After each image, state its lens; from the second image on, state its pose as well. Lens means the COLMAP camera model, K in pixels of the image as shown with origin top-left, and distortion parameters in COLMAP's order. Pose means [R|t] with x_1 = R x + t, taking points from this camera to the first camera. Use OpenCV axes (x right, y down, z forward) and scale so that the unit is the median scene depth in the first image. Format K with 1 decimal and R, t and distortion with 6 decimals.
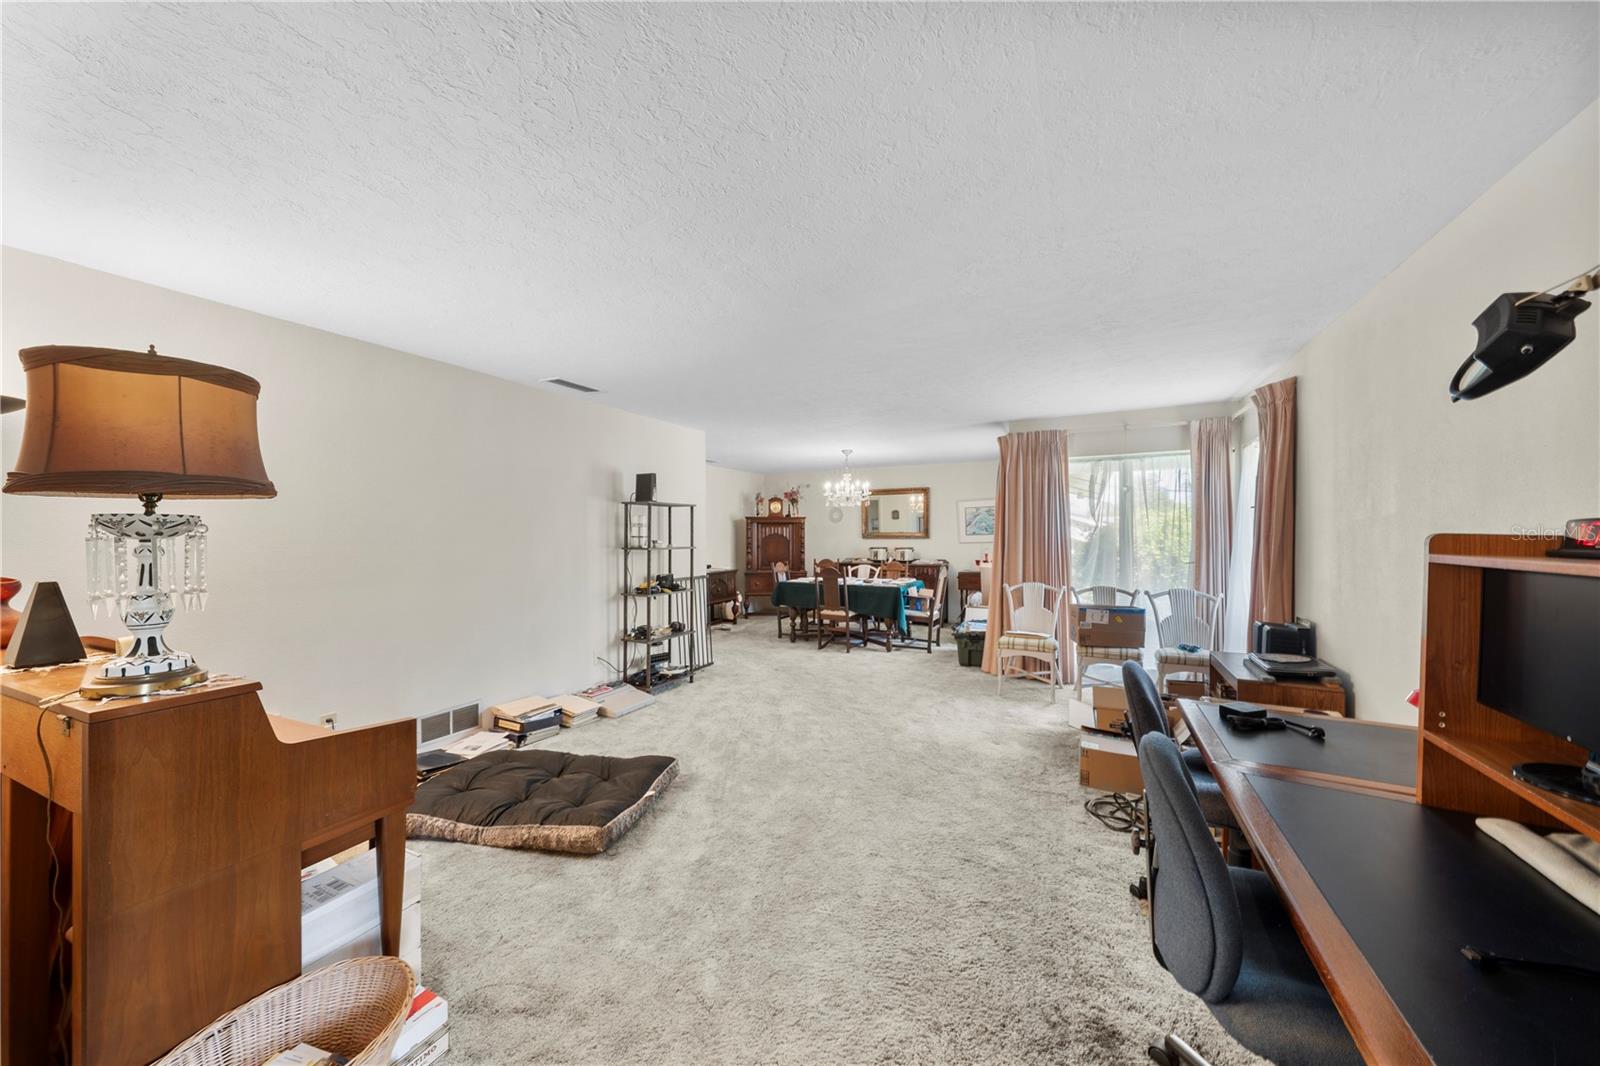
lens RADIAL K [[550.3, 0, 803.2], [0, 550.3, 534.5], [0, 0, 1]] dist [0.000207, -0.000007]
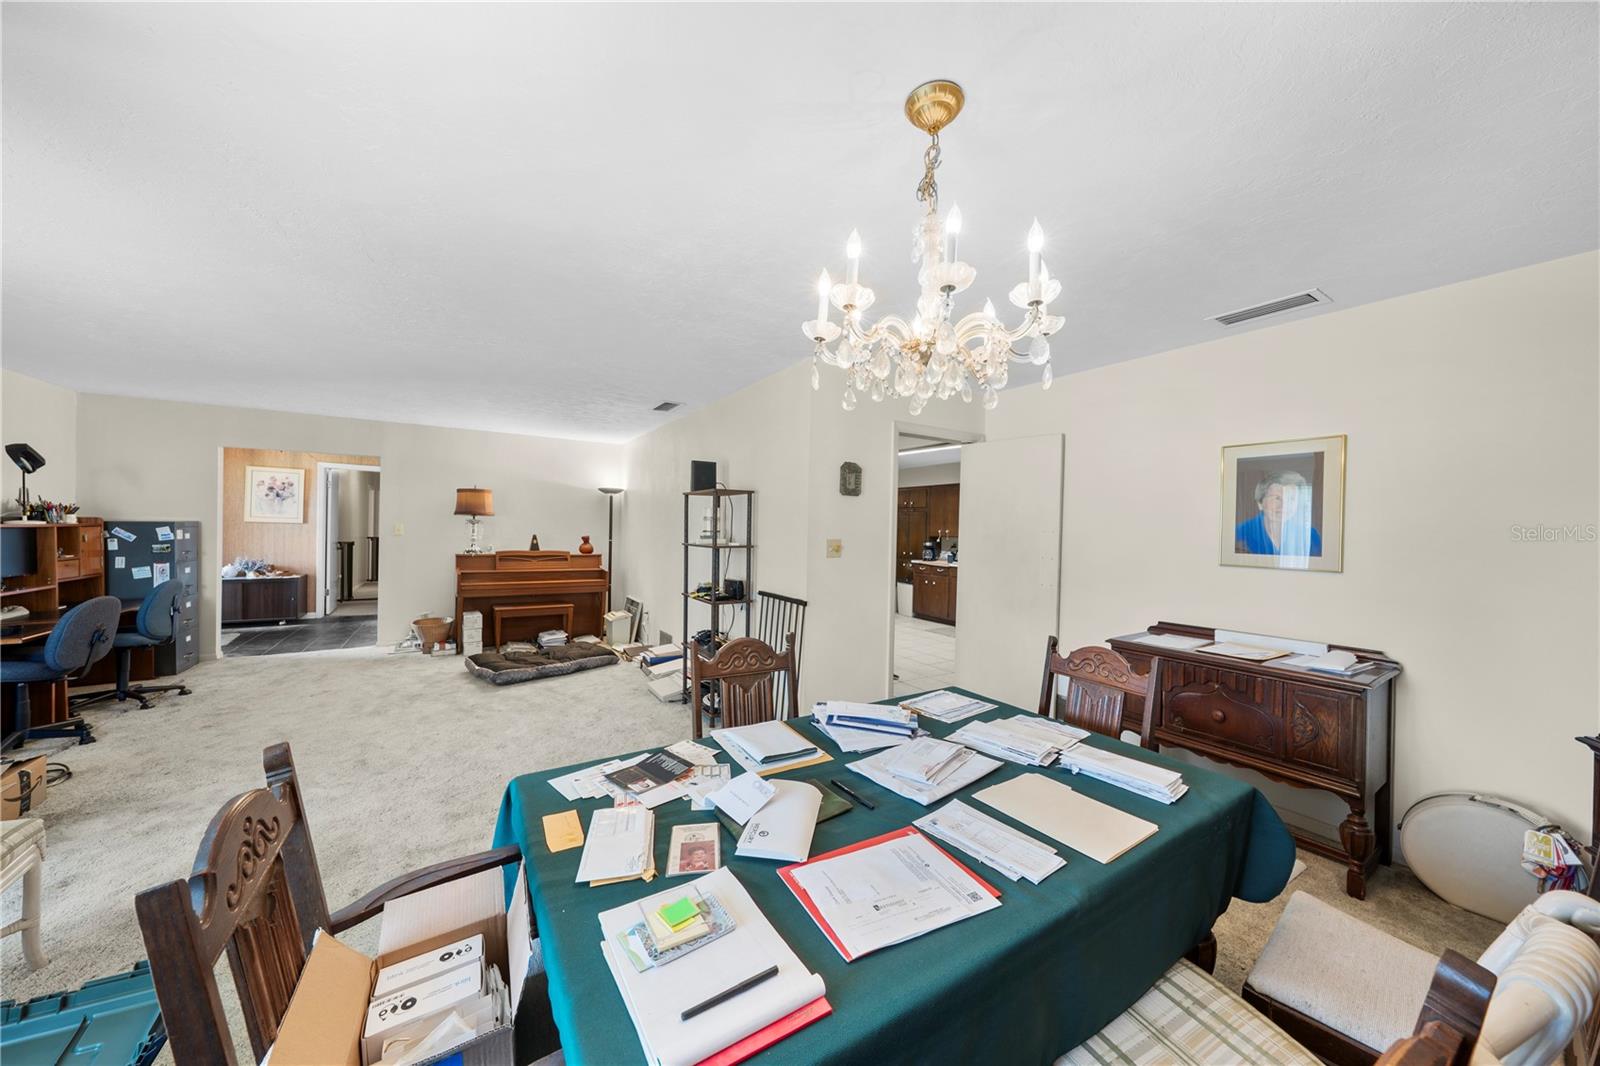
lens RADIAL K [[538.4, 0, 793.4], [0, 538.4, 530.1], [0, 0, 1]] dist [0.000453, 0.000078]
pose [[-0.521110, -0.000516, -0.853489, 0.385961], [-0.017271, 0.999801, 0.009941, -0.009430], [0.853315, 0.019921, -0.521016, 1.563753]]
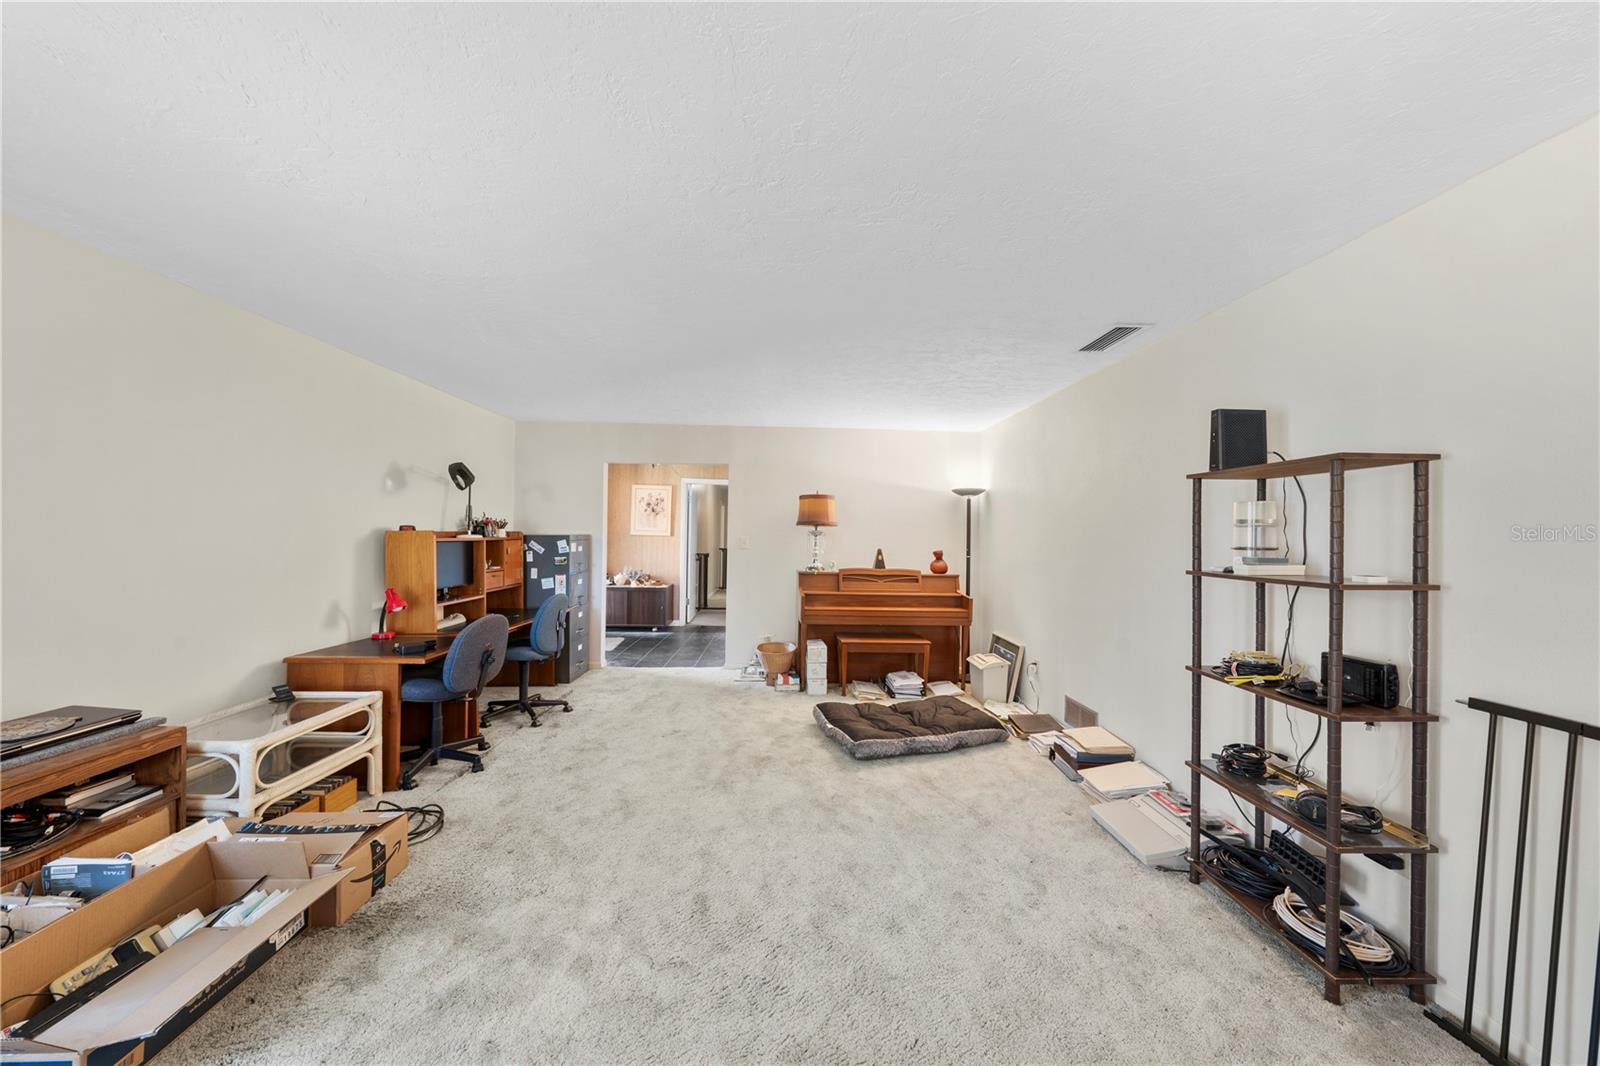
lens RADIAL K [[542.9, 0, 801.7], [0, 542.9, 531.1], [0, 0, 1]] dist [0.001626, 0.000014]
pose [[-0.877338, -0.010239, -0.479763, 0.243539], [-0.010937, 0.999939, -0.001339, -0.006532], [0.479748, 0.004072, -0.877397, 1.201955]]
